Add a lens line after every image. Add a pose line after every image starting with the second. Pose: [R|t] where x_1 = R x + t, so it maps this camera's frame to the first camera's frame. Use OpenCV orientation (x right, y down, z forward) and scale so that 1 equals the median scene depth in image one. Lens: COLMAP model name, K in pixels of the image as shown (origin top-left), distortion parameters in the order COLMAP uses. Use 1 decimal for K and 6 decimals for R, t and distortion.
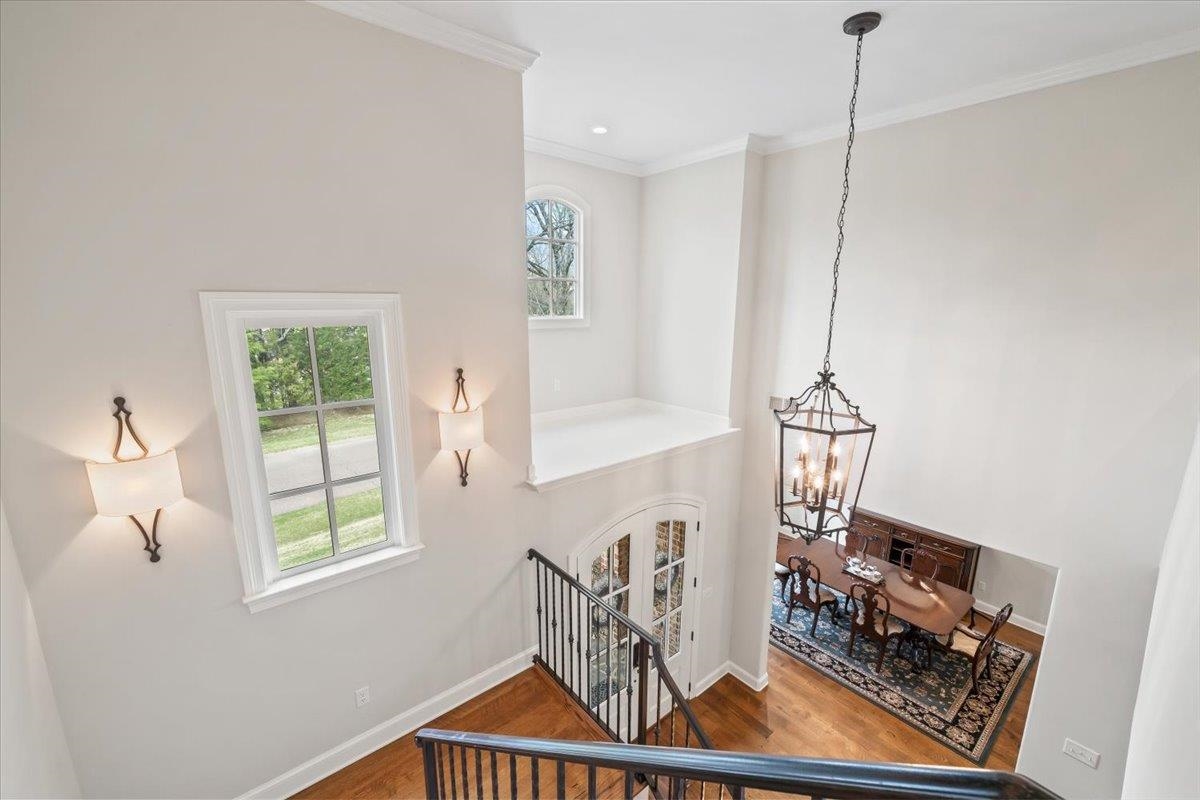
lens RADIAL K [[490.7, 0, 600.1], [0, 490.7, 404.8], [0, 0, 1]] dist [-0.001845, 0.000370]
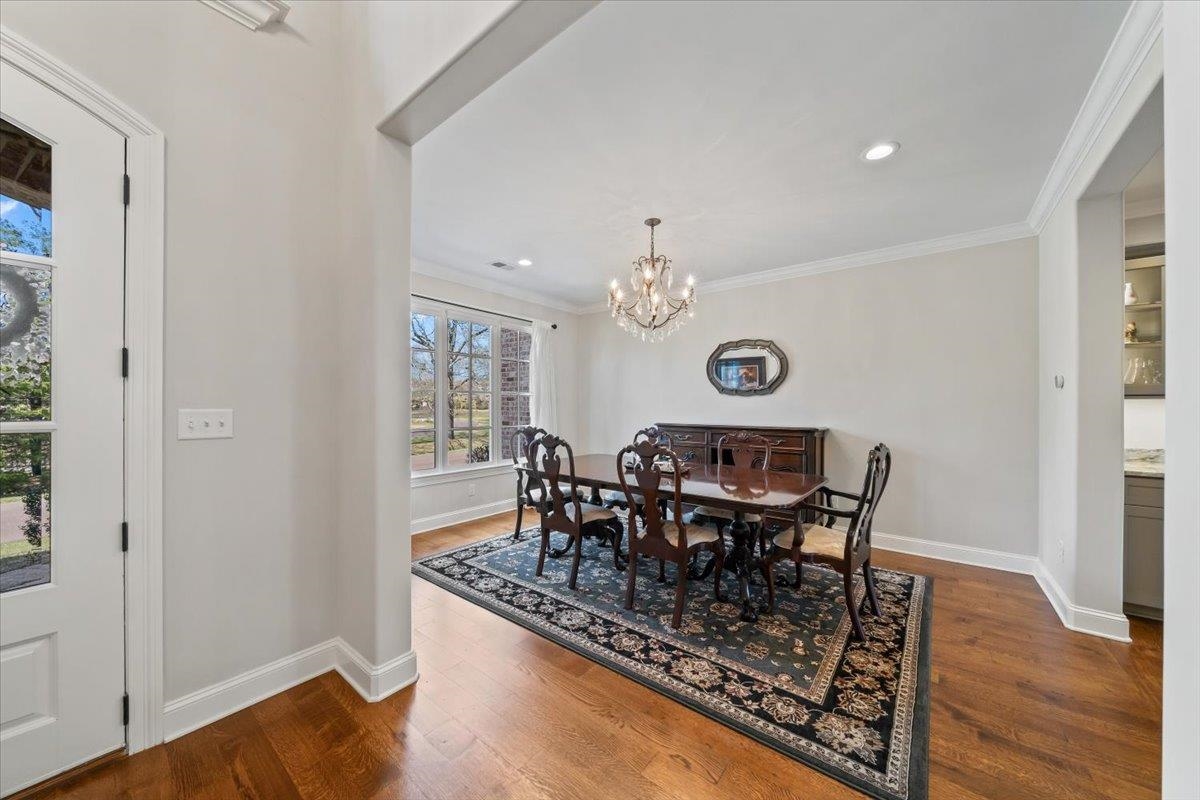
lens RADIAL K [[428.3, 0, 596.3], [0, 428.3, 401.0], [0, 0, 1]] dist [-0.004995, -0.000307]
pose [[0.978620, -0.003508, 0.205645, 0.431942], [0.044967, 0.979315, -0.197283, 0.434679], [-0.200699, 0.202313, 0.958535, 0.607609]]
